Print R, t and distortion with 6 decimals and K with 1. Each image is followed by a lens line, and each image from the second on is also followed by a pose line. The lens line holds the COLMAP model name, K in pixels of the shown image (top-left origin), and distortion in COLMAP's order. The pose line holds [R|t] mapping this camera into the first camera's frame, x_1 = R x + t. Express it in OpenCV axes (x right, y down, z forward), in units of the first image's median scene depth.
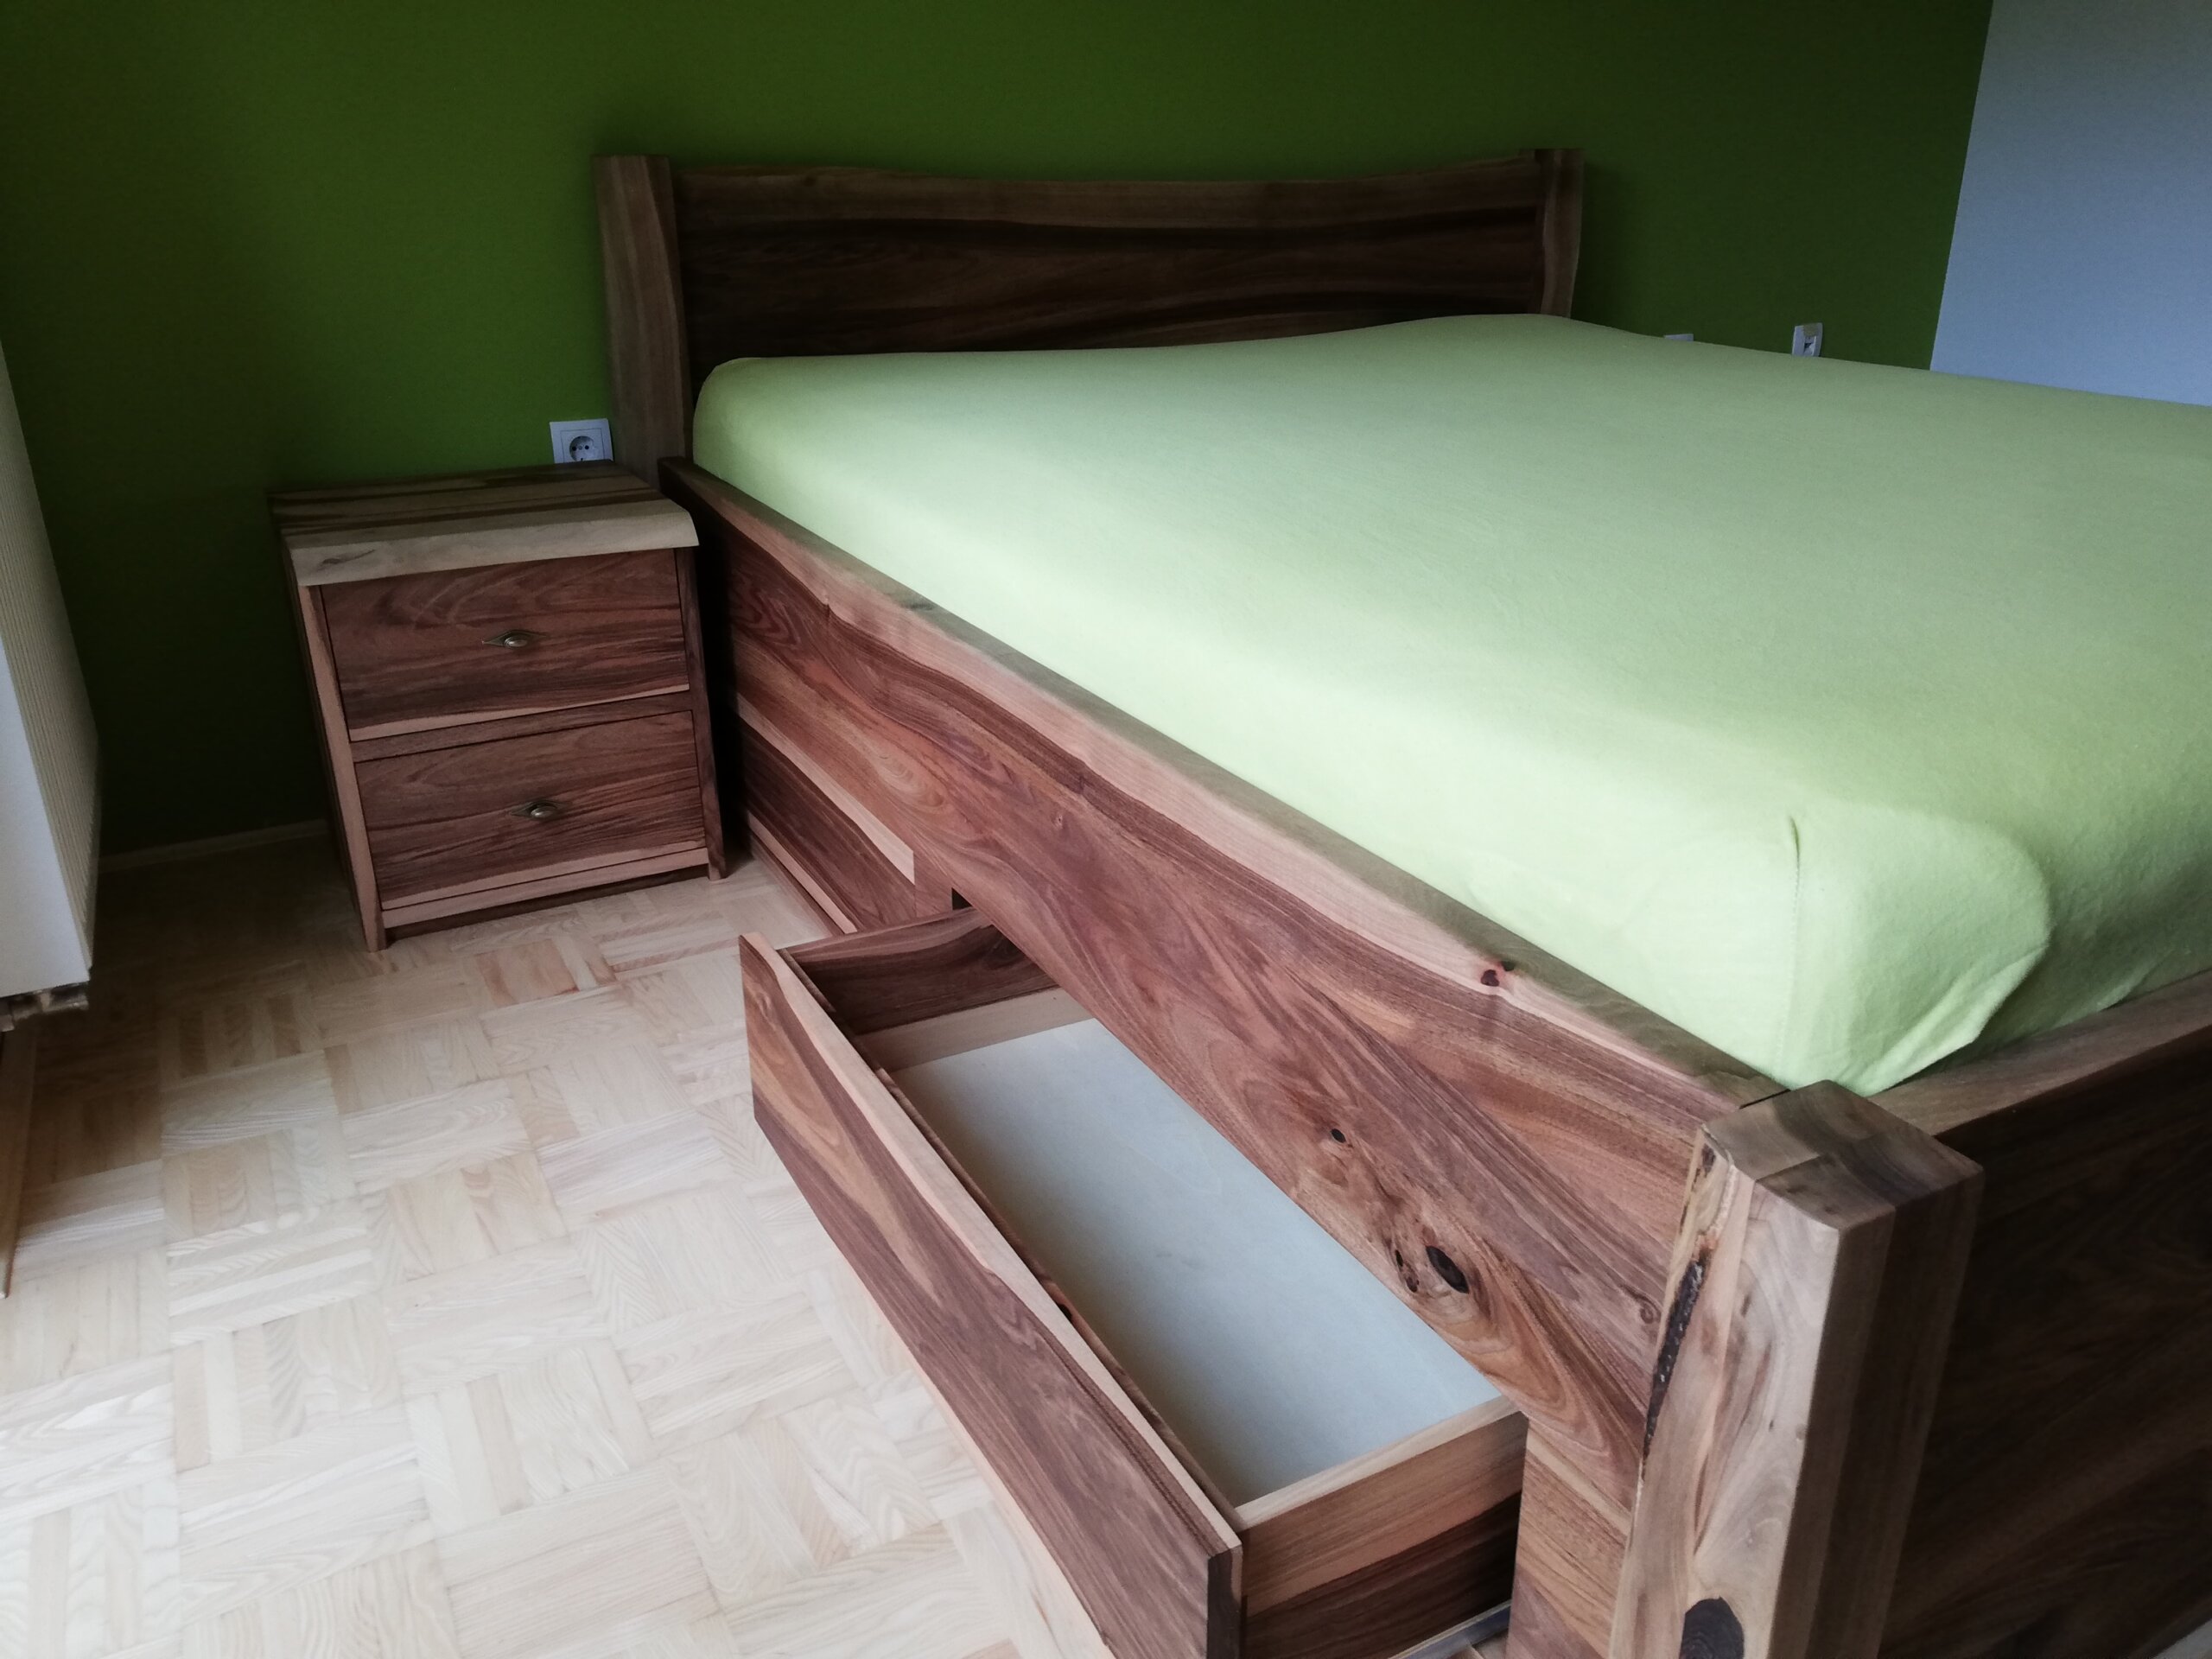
lens RADIAL K [[1677.7, 0, 1108.1], [0, 1677.7, 821.0], [0, 0, 1]] dist [0.048078, -0.068432]
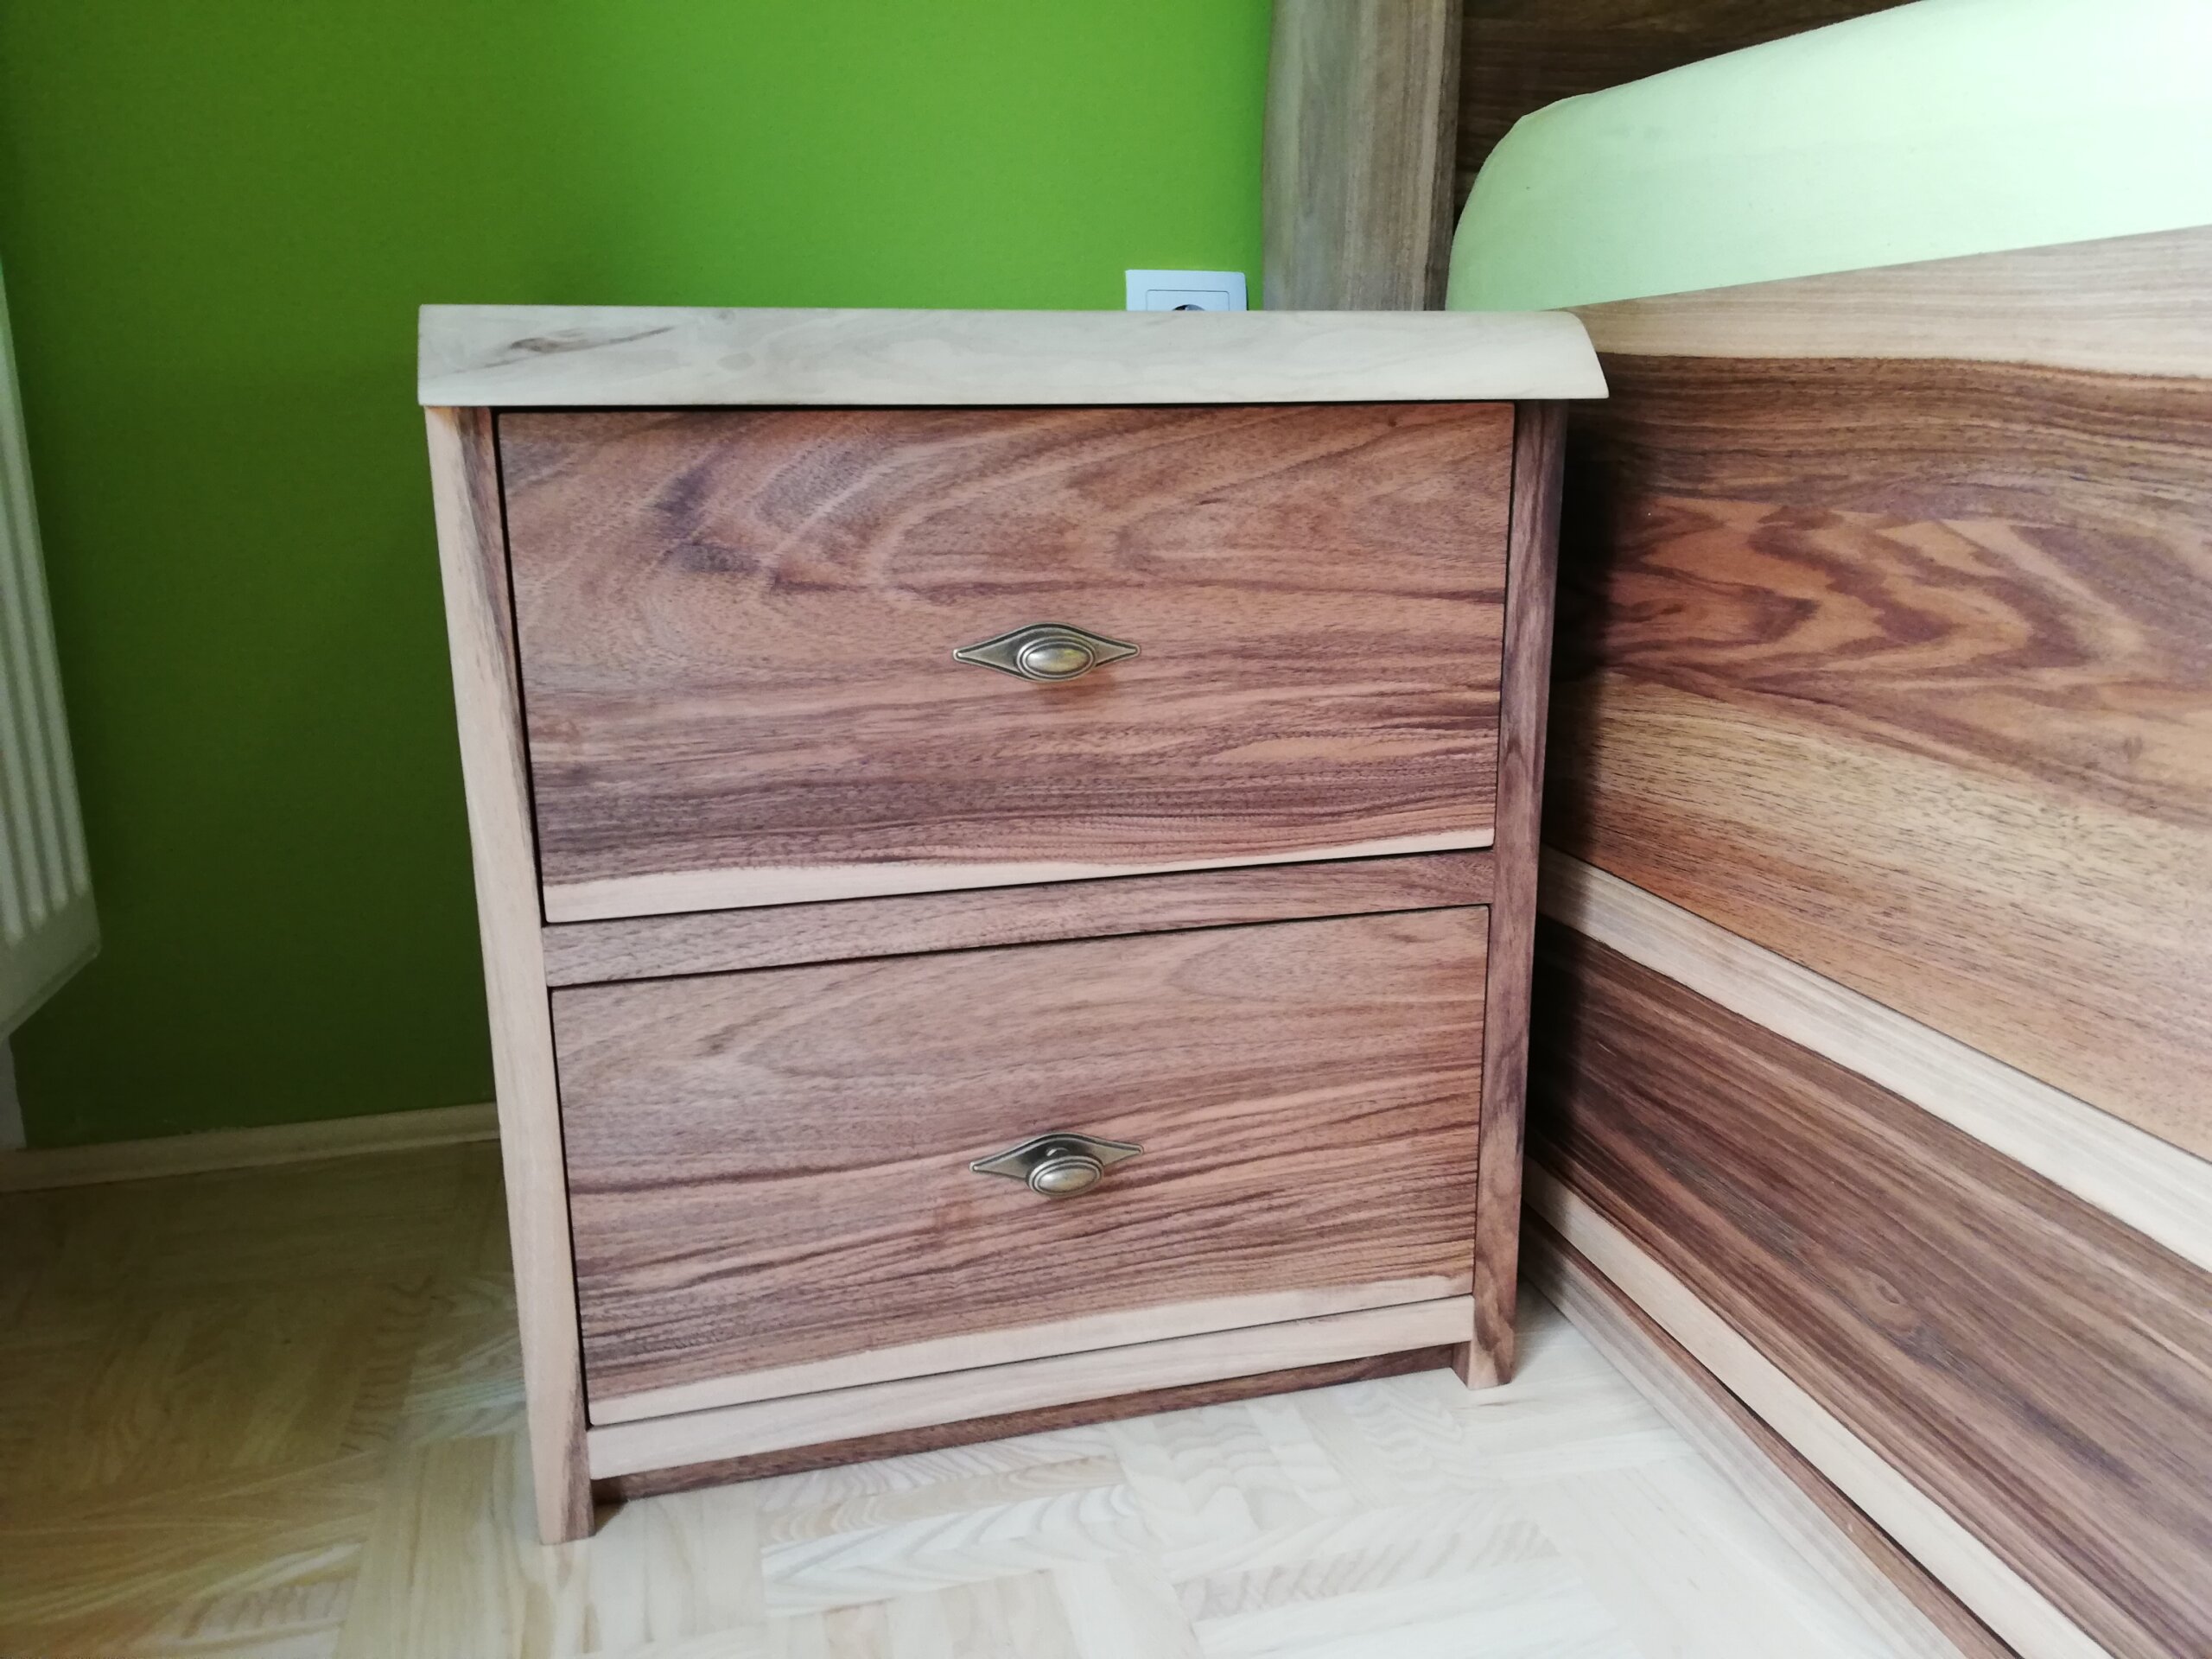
lens RADIAL K [[1677.7, 0, 1121.9], [0, 1677.7, 811.6], [0, 0, 1]] dist [0.048078, -0.068432]
pose [[0.971370, 0.055247, -0.231059, -0.261127], [-0.089563, 0.985983, -0.140771, -0.031591], [0.220043, 0.157435, 0.962702, 0.696048]]
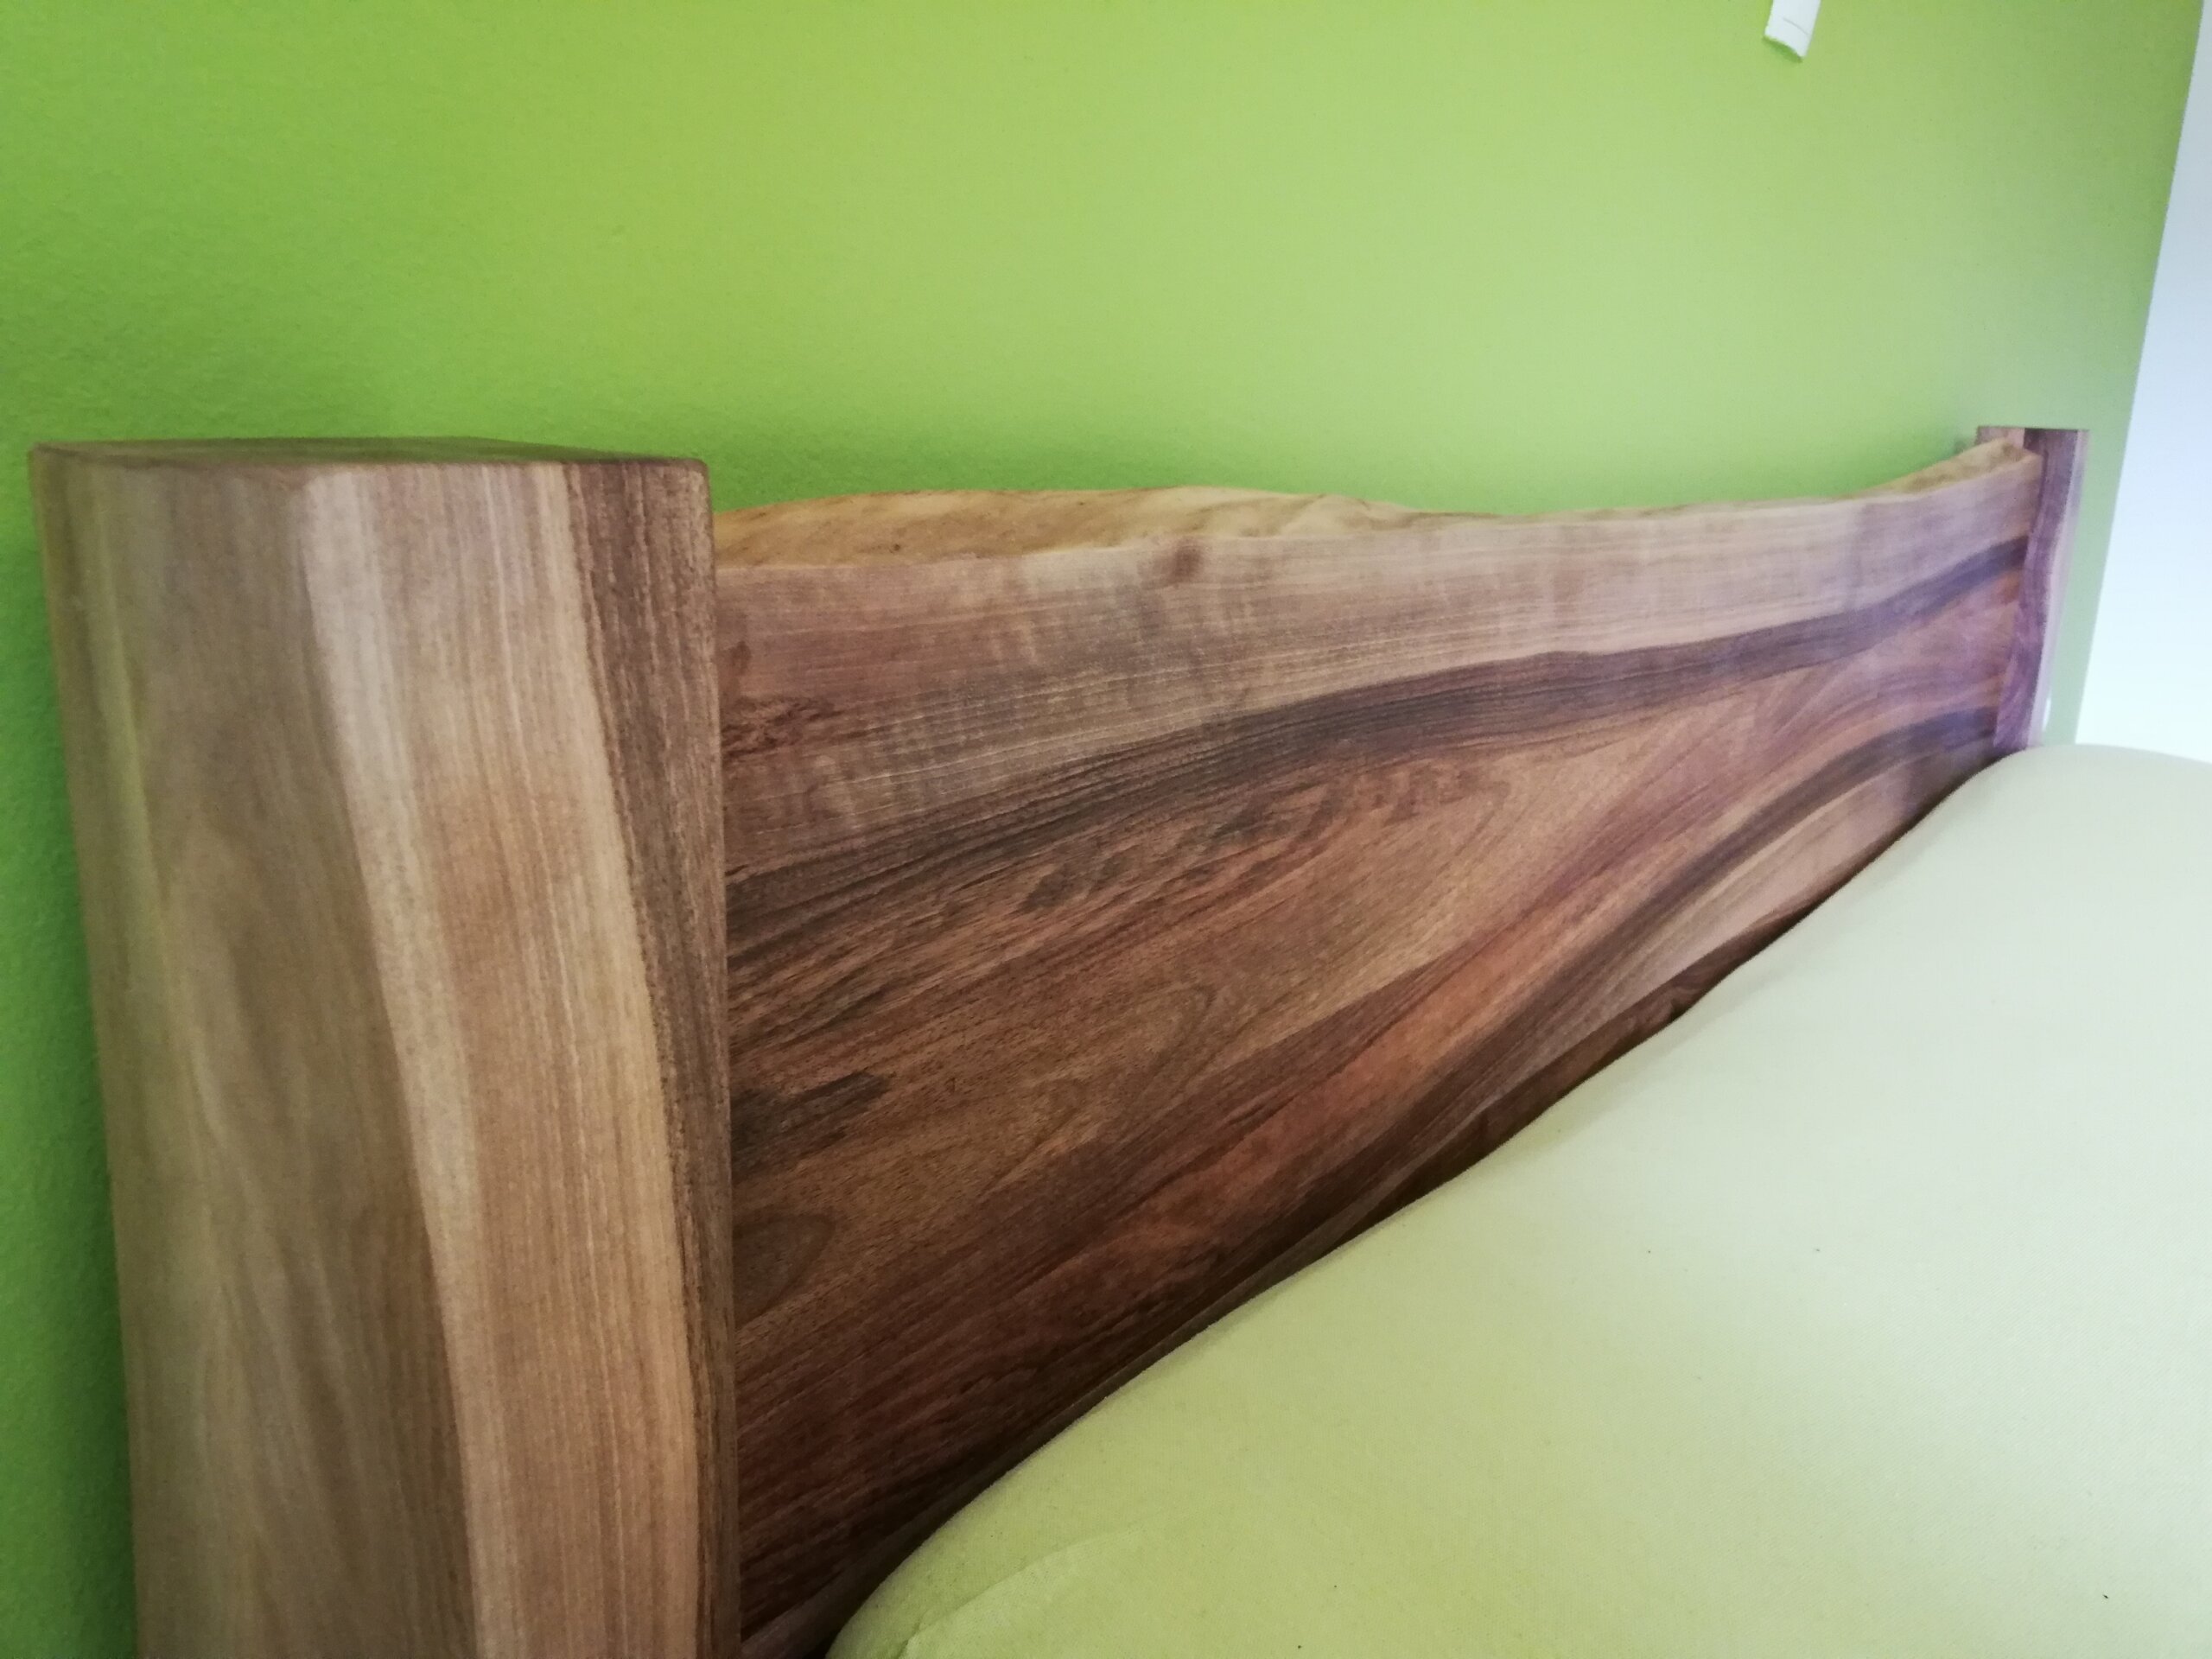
lens RADIAL K [[1677.7, 0, 1119.0], [0, 1677.7, 843.5], [0, 0, 1]] dist [0.048078, -0.068432]
pose [[0.912964, -0.072986, 0.401460, -0.324530], [0.113657, 0.990421, -0.078409, -0.392062], [-0.391892, 0.117213, 0.912514, 0.971786]]
